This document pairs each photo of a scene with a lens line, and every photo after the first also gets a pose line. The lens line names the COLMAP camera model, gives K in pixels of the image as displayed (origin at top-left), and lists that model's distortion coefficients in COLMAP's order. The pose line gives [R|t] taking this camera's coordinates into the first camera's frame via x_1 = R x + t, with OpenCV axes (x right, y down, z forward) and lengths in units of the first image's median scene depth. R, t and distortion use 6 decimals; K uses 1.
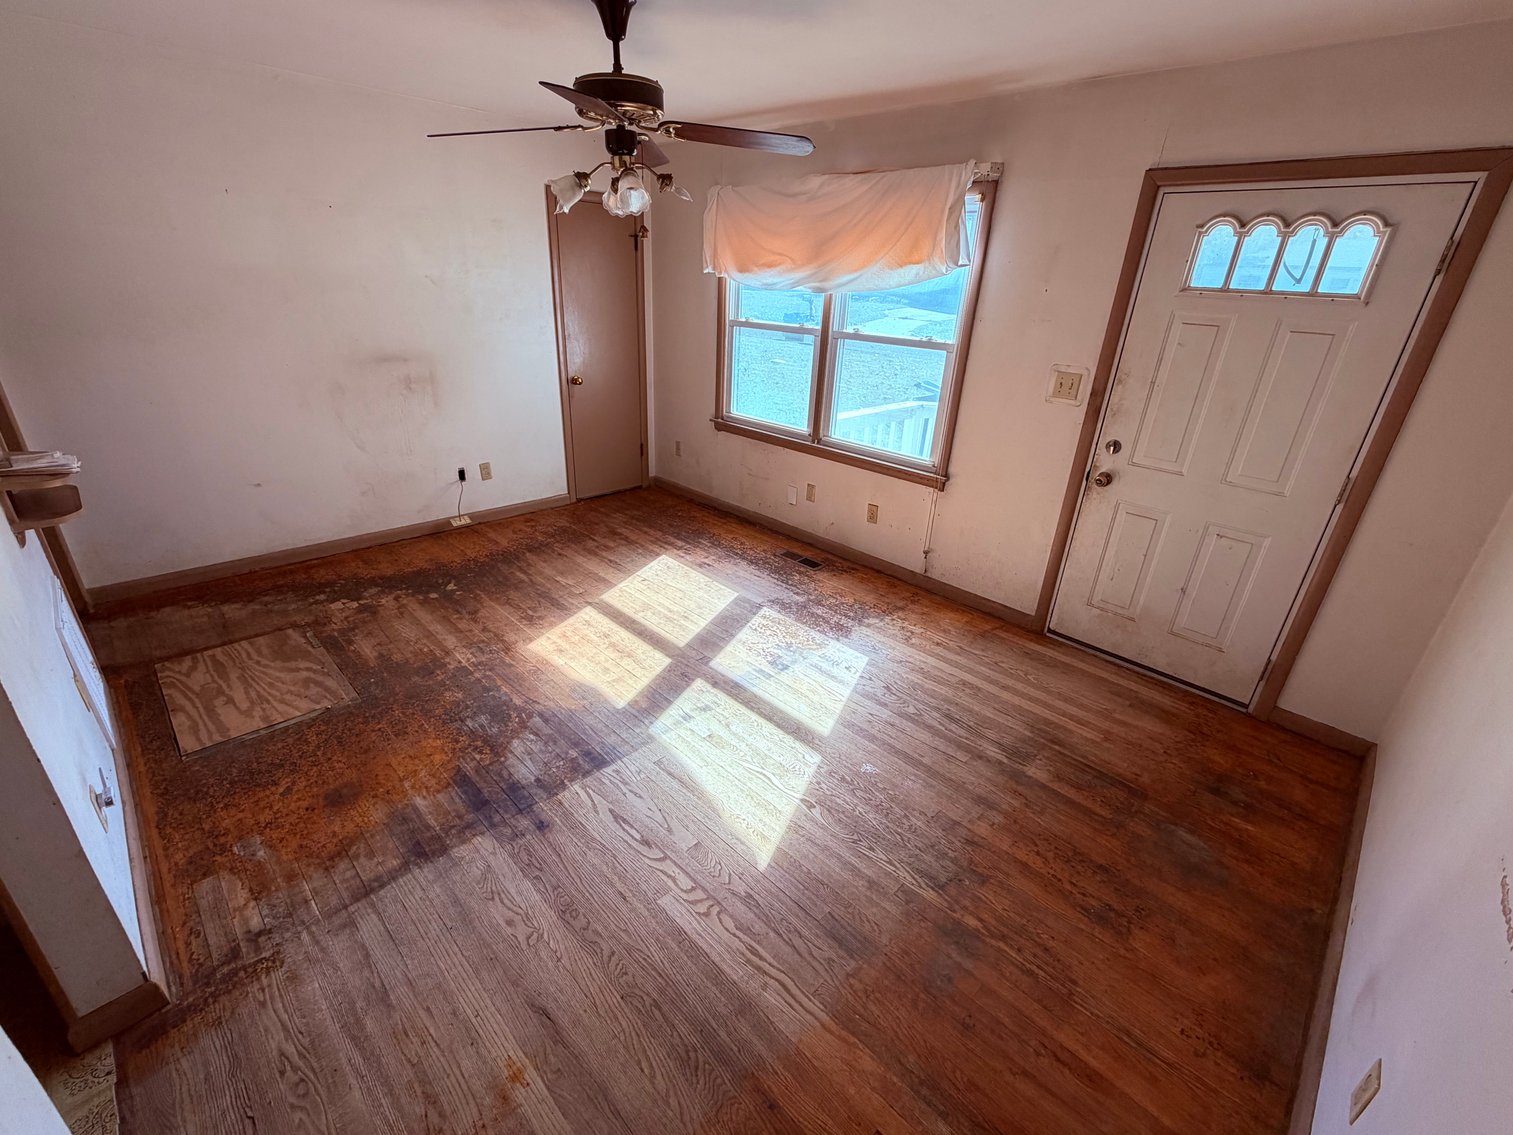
lens RADIAL K [[649.9, 0, 759.3], [0, 649.9, 566.4], [0, 0, 1]] dist [0.000277, -0.000044]
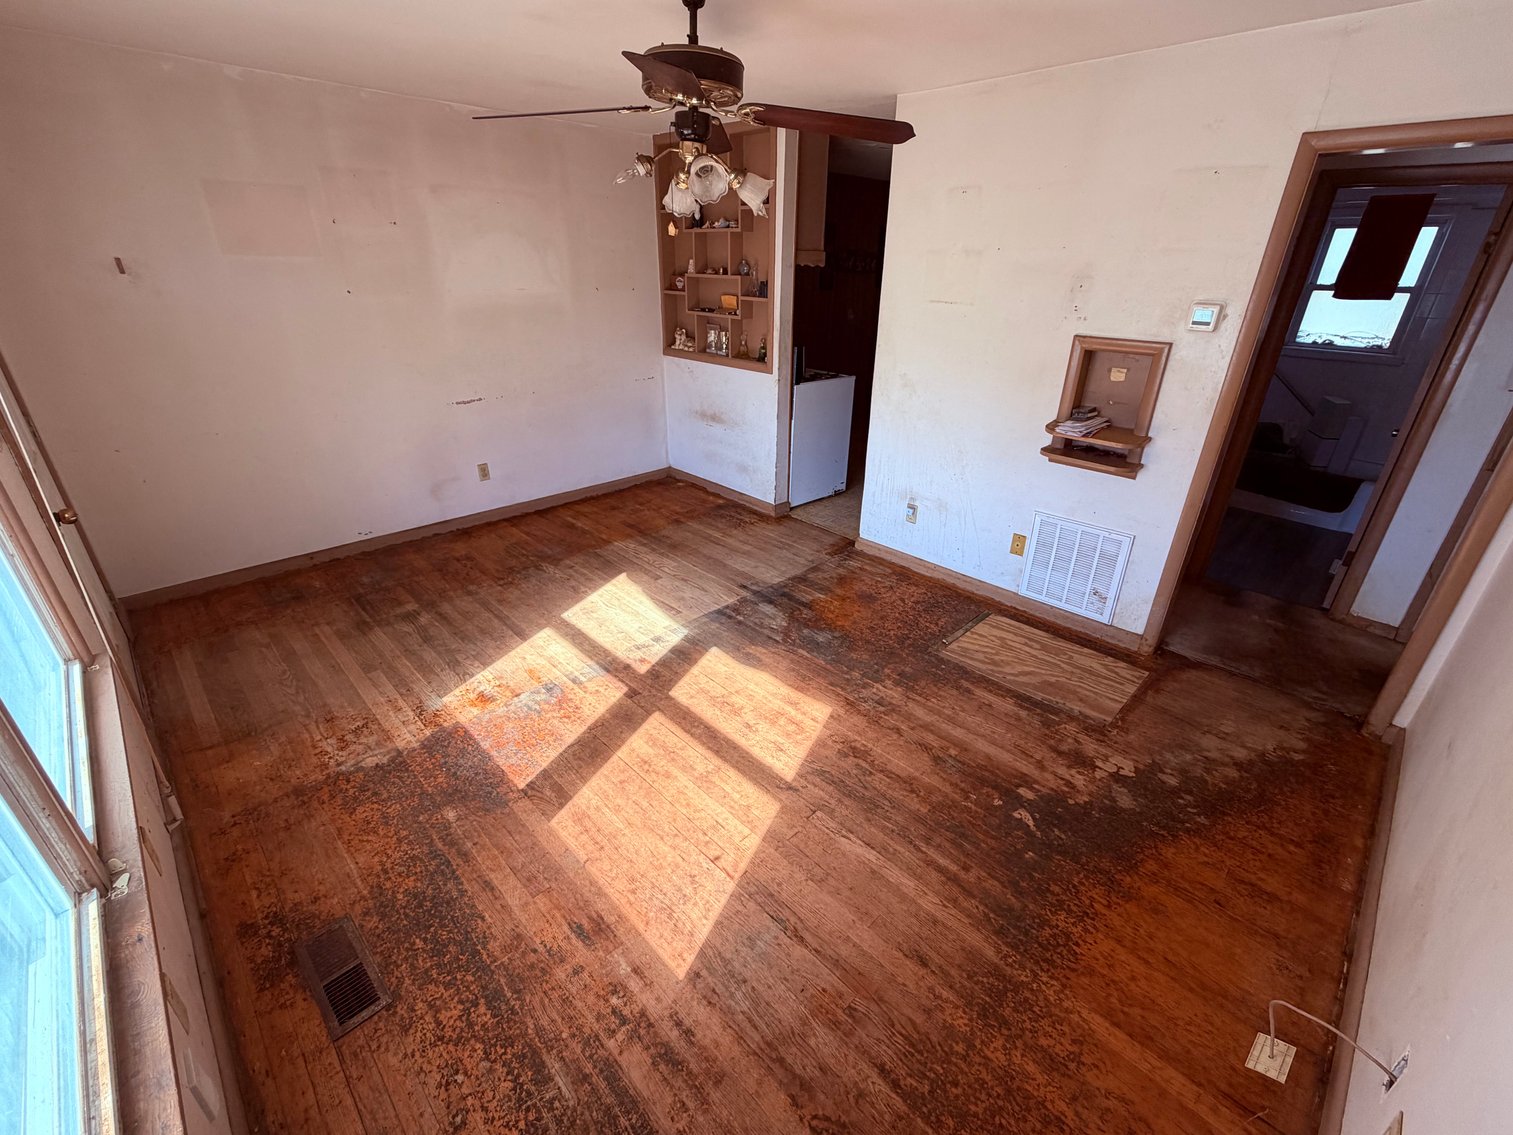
lens RADIAL K [[649.9, 0, 755.9], [0, 649.9, 566.8], [0, 0, 1]] dist [0.000277, -0.000044]
pose [[-0.997643, -0.066833, -0.015576, -0.222960], [-0.055327, 0.649045, 0.758735, -0.650252], [-0.040599, 0.757808, -0.651213, 1.399969]]
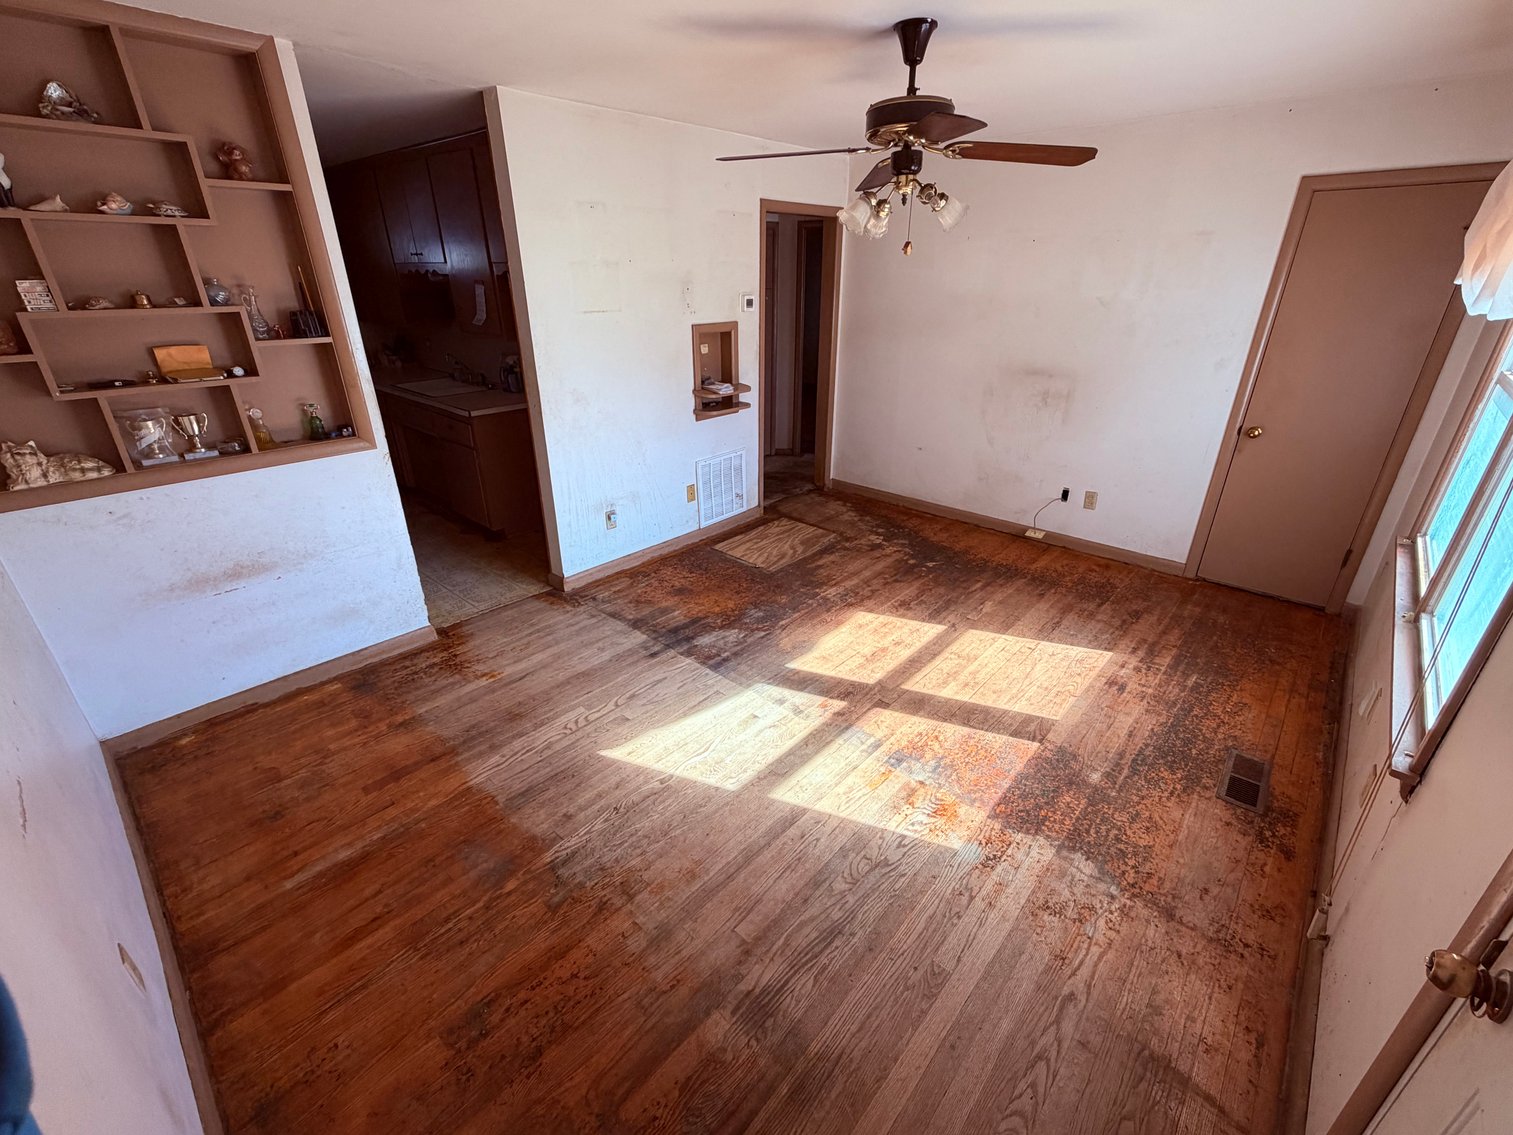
lens RADIAL K [[649.9, 0, 756.6], [0, 649.9, 567.3], [0, 0, 1]] dist [0.000277, -0.000044]
pose [[0.044409, 0.367830, -0.928832, 0.667497], [-0.403535, 0.857128, 0.320141, -0.236641], [0.913886, 0.360599, 0.186496, 0.573155]]
